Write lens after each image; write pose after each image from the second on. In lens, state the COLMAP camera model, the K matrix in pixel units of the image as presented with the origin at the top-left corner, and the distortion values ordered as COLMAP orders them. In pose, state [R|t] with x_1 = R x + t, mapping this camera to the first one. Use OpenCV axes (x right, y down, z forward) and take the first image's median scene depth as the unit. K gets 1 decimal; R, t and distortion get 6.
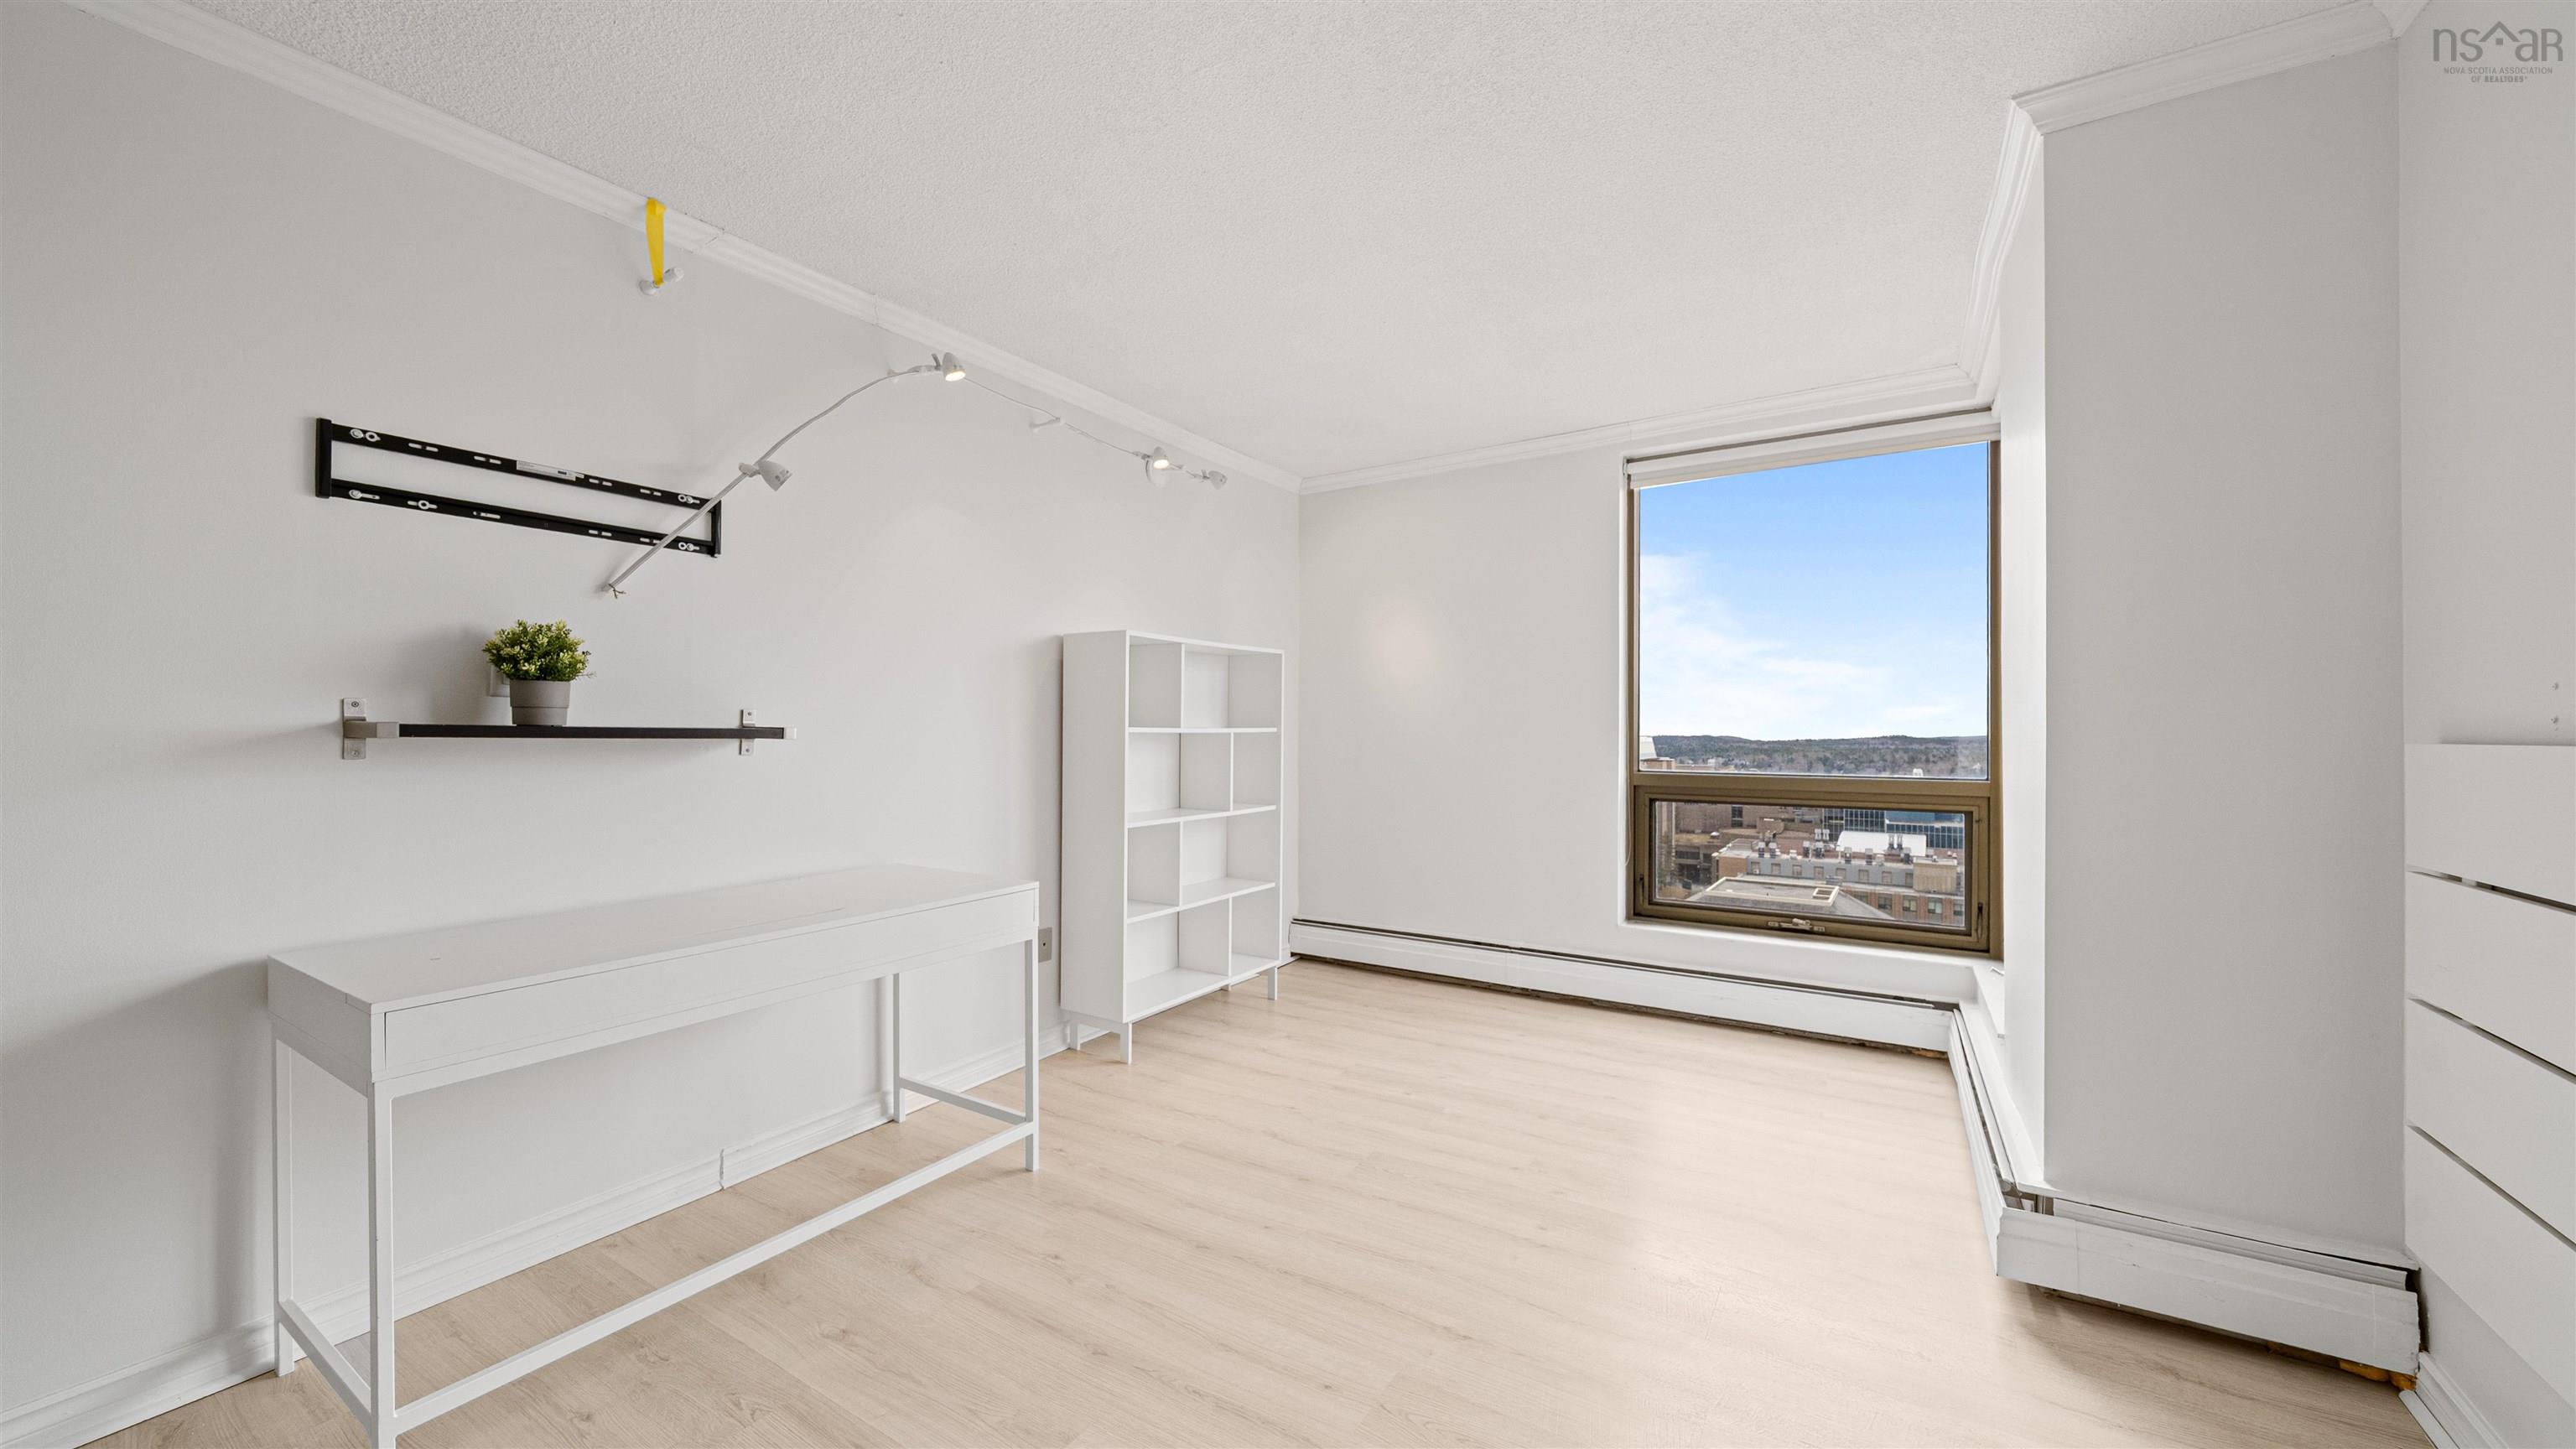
lens RADIAL K [[887.5, 0, 1291.8], [0, 887.5, 728.0], [0, 0, 1]] dist [-0.001250, -0.000278]
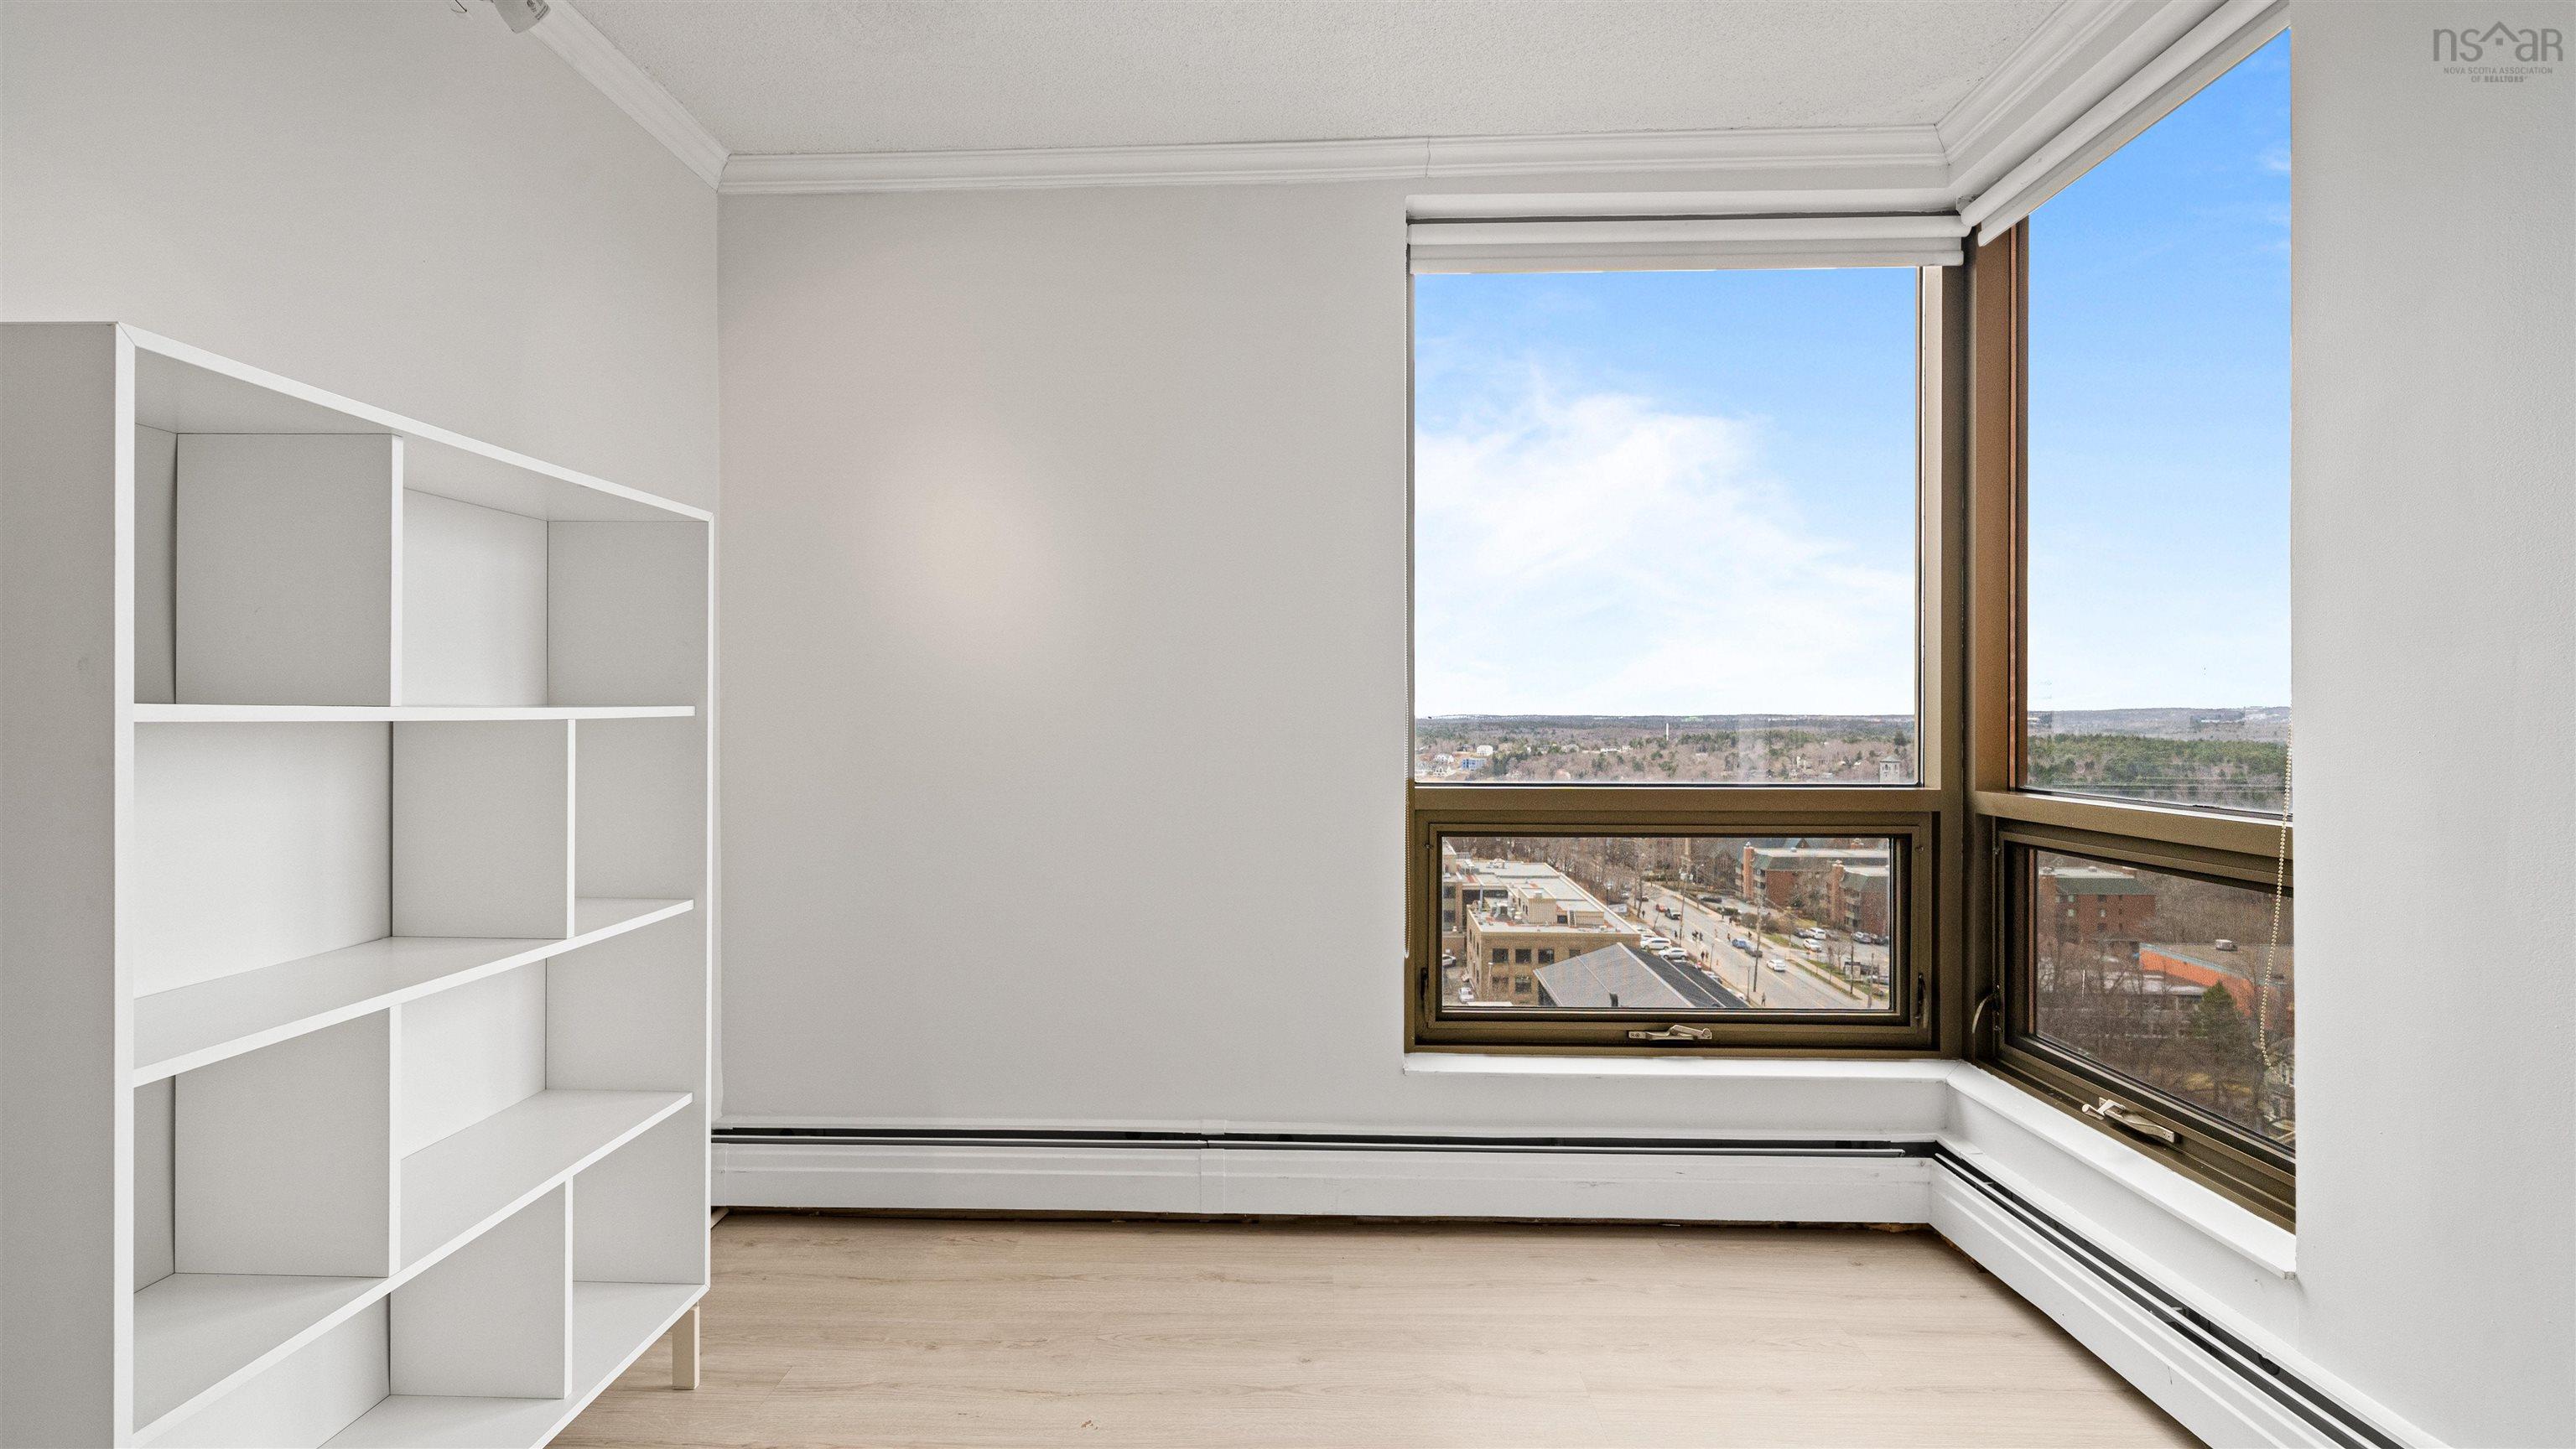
lens RADIAL K [[1159.0, 0, 1282.5], [0, 1159.0, 719.8], [0, 0, 1]] dist [0.003270, 0.000127]
pose [[0.865484, -0.006325, 0.500897, -0.050000], [0.001888, 0.999954, 0.009364, 0.001383], [-0.500933, -0.007159, 0.865456, 0.420111]]
